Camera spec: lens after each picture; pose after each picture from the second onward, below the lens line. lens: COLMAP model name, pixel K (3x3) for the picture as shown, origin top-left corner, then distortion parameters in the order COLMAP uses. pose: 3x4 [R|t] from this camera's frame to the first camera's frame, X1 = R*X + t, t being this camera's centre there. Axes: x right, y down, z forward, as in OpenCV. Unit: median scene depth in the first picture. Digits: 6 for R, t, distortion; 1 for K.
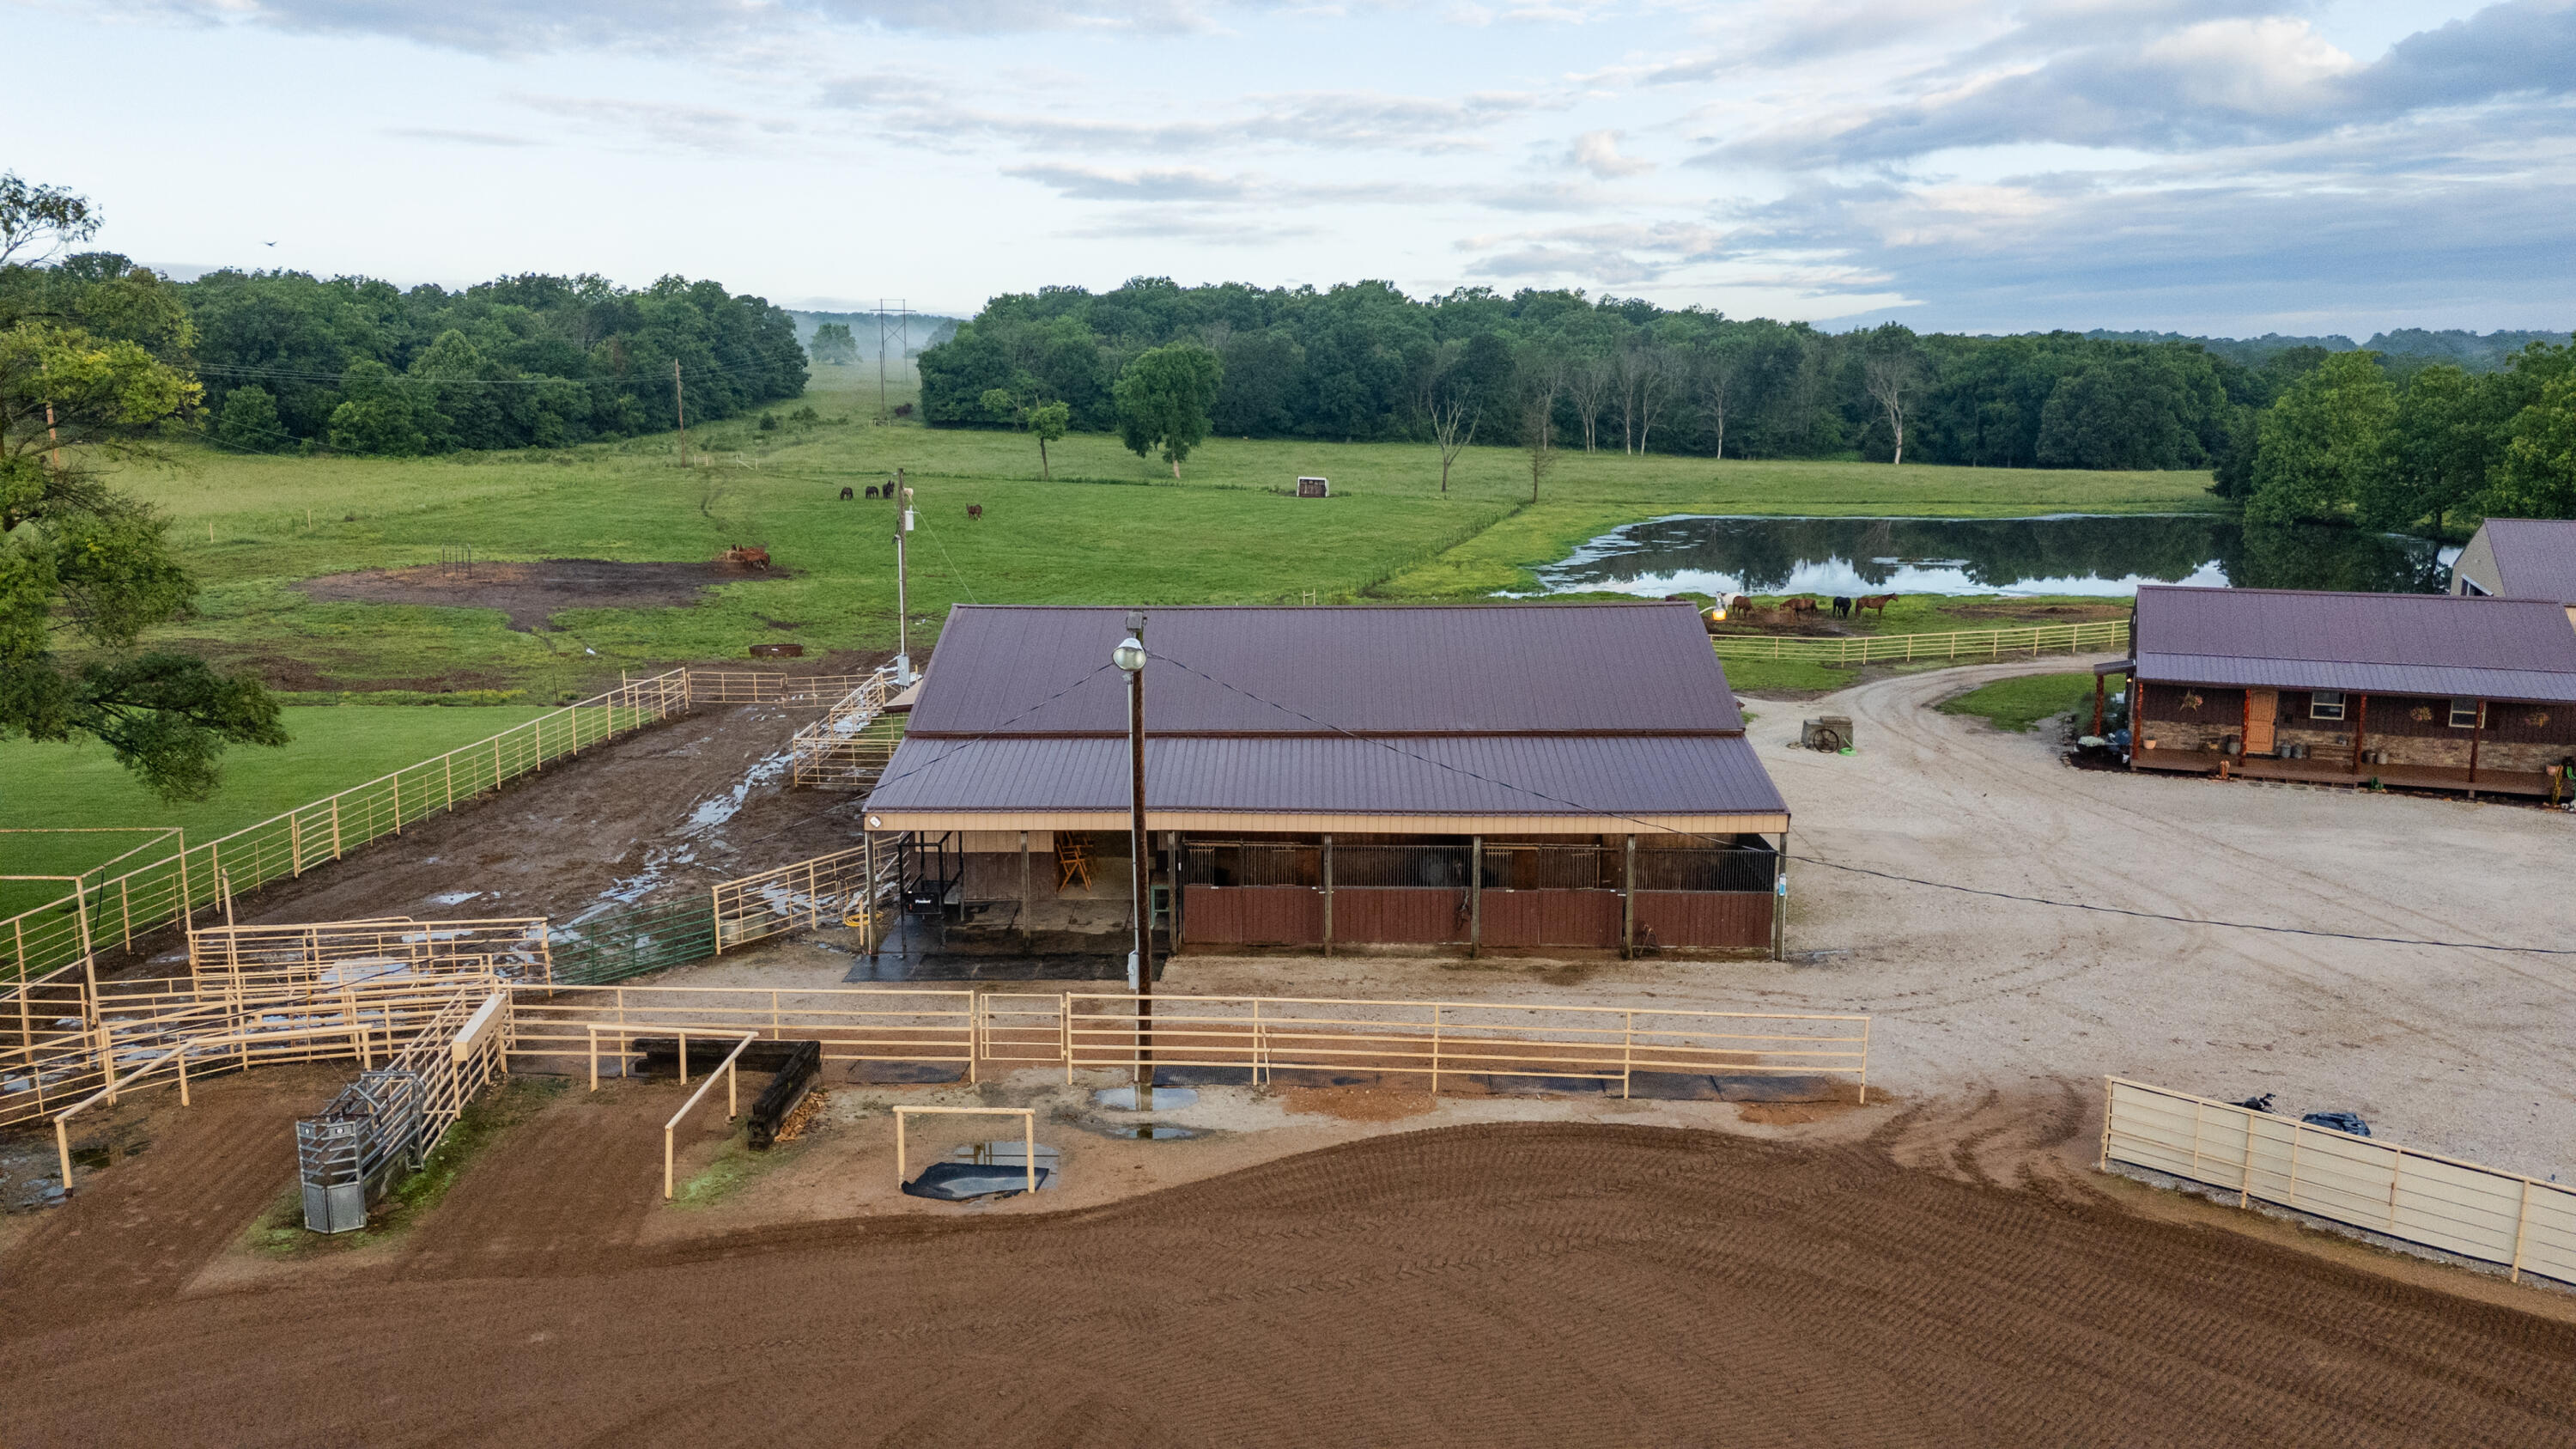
lens RADIAL K [[1916.4, 0, 1310.0], [0, 1916.4, 731.9], [0, 0, 1]] dist [0.047316, -0.023059]
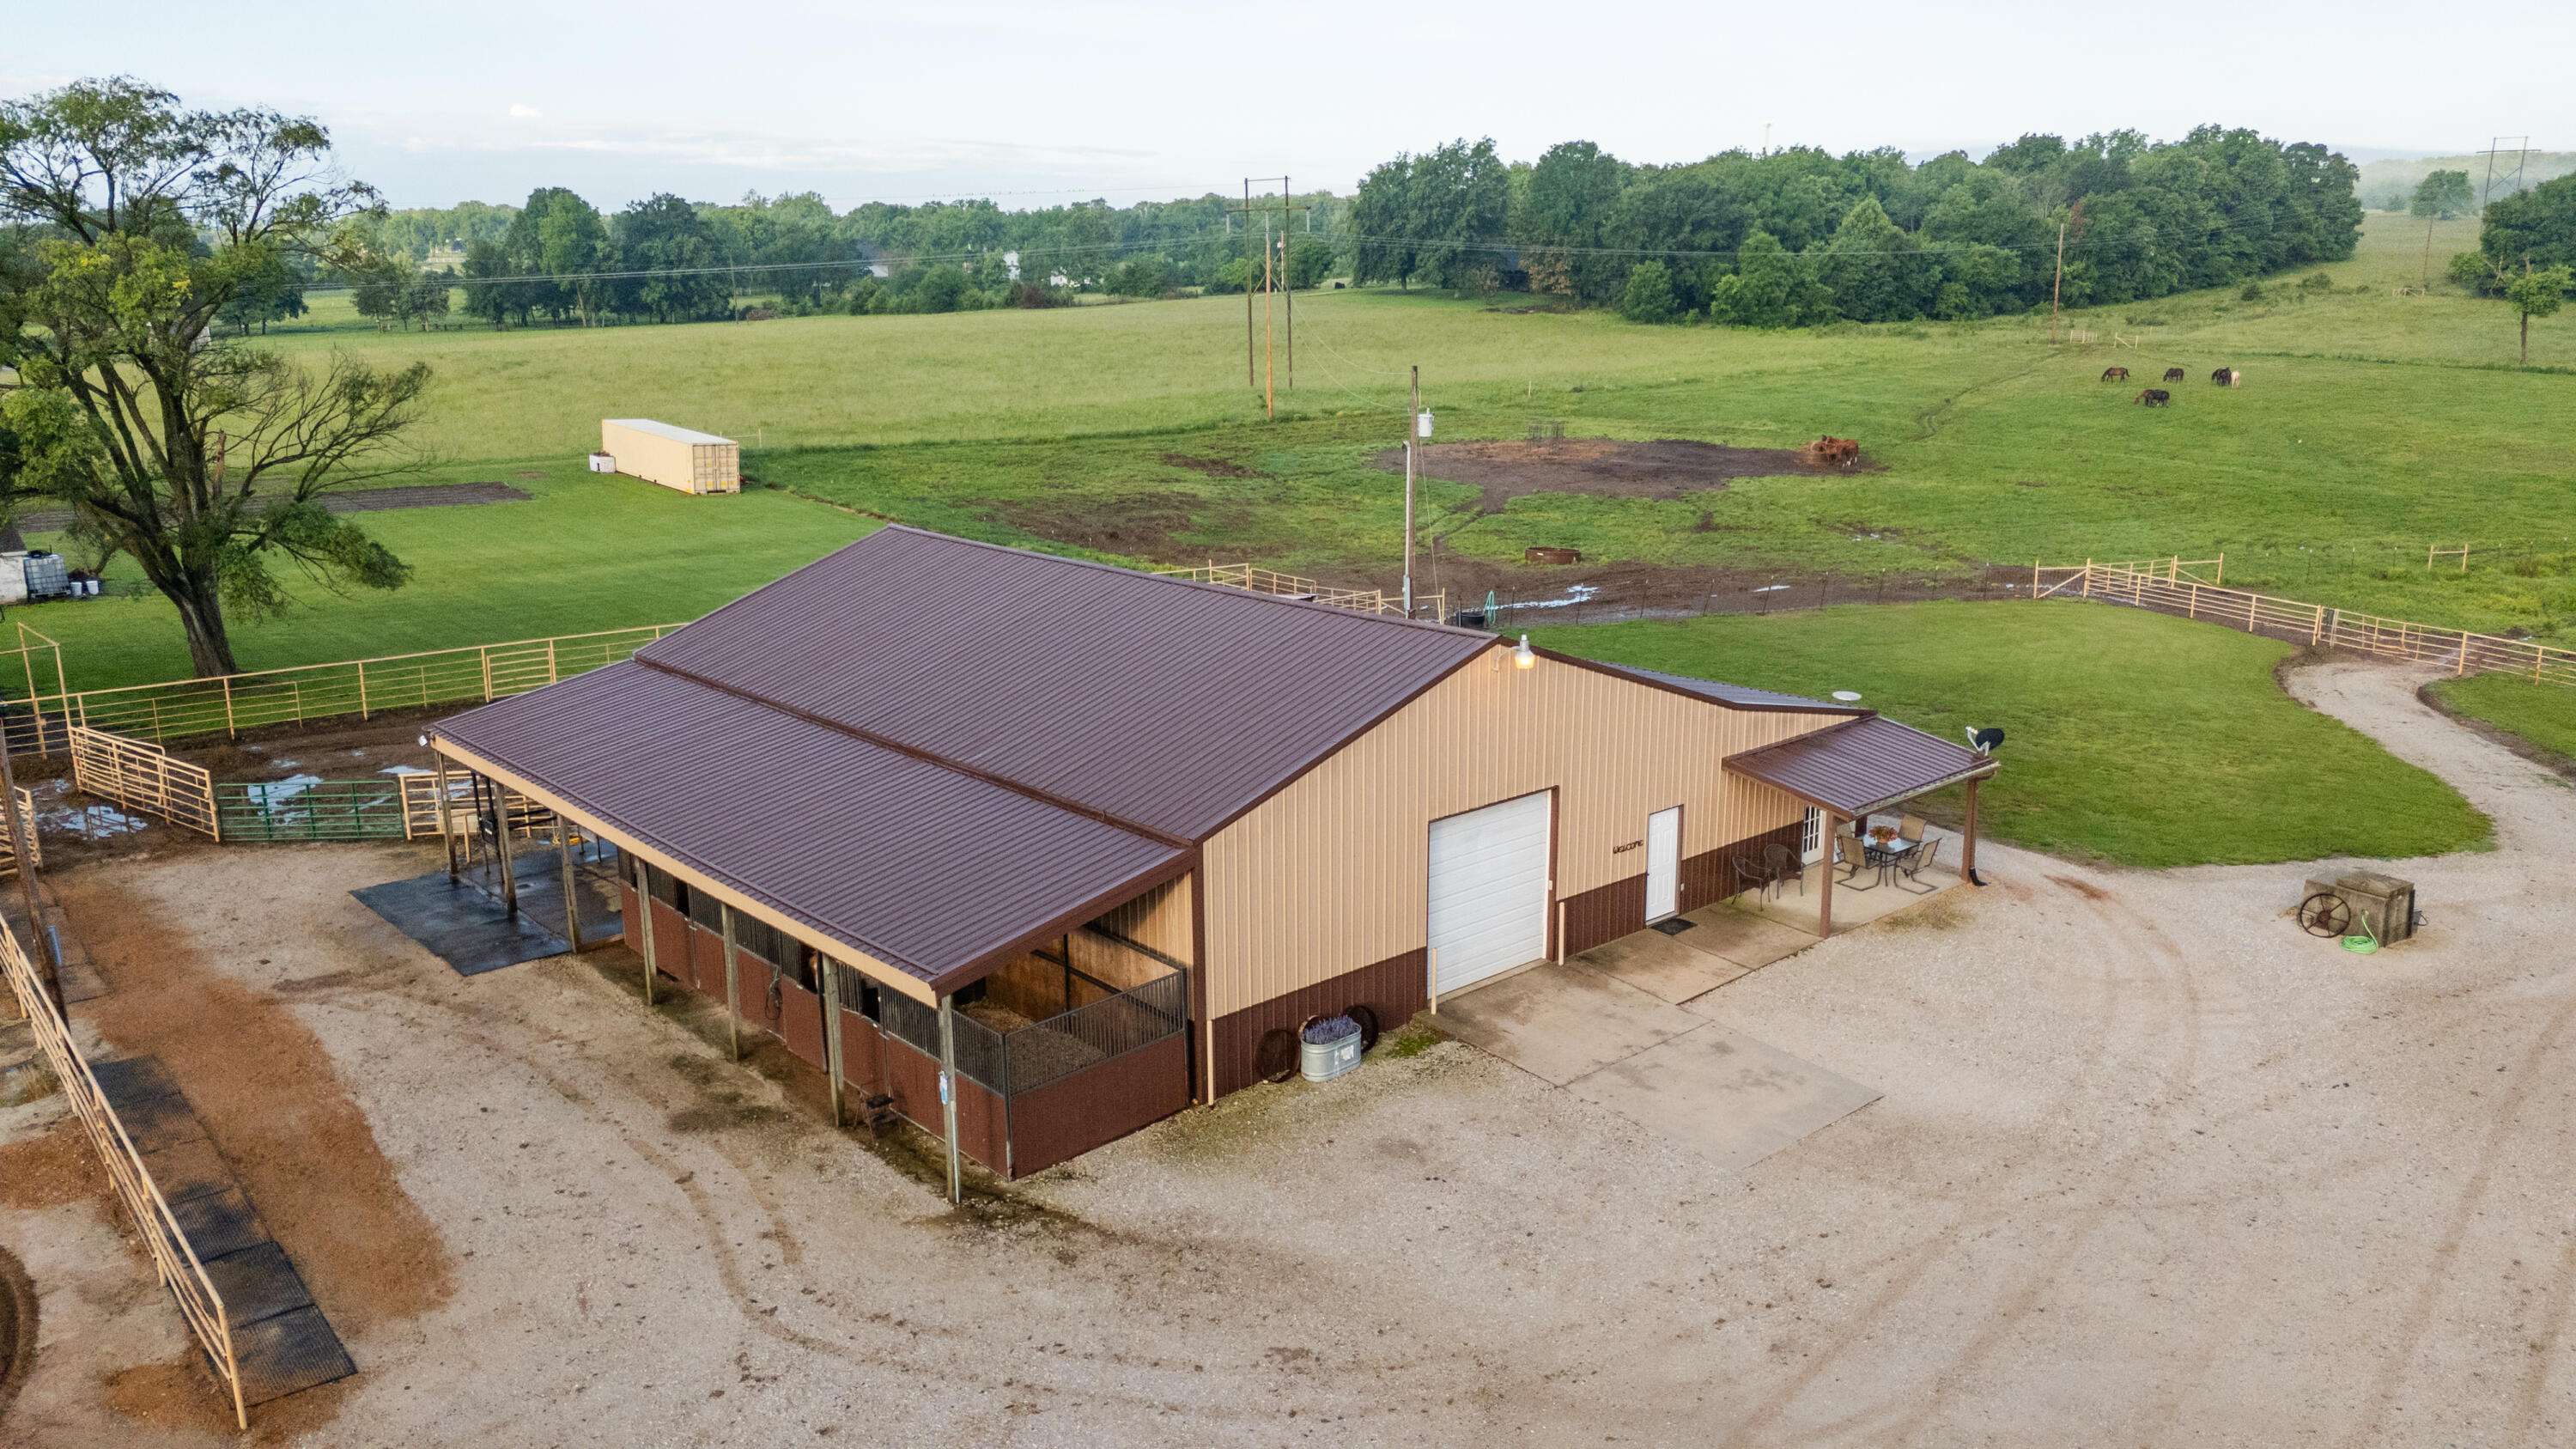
lens RADIAL K [[1874.1, 0, 1294.8], [0, 1874.1, 779.1], [0, 0, 1]] dist [0.039962, -0.022431]
pose [[0.671669, 0.191667, -0.715629, 0.086378], [-0.122084, 0.981384, 0.148260, -0.015029], [0.730723, -0.012215, 0.682565, 0.077446]]
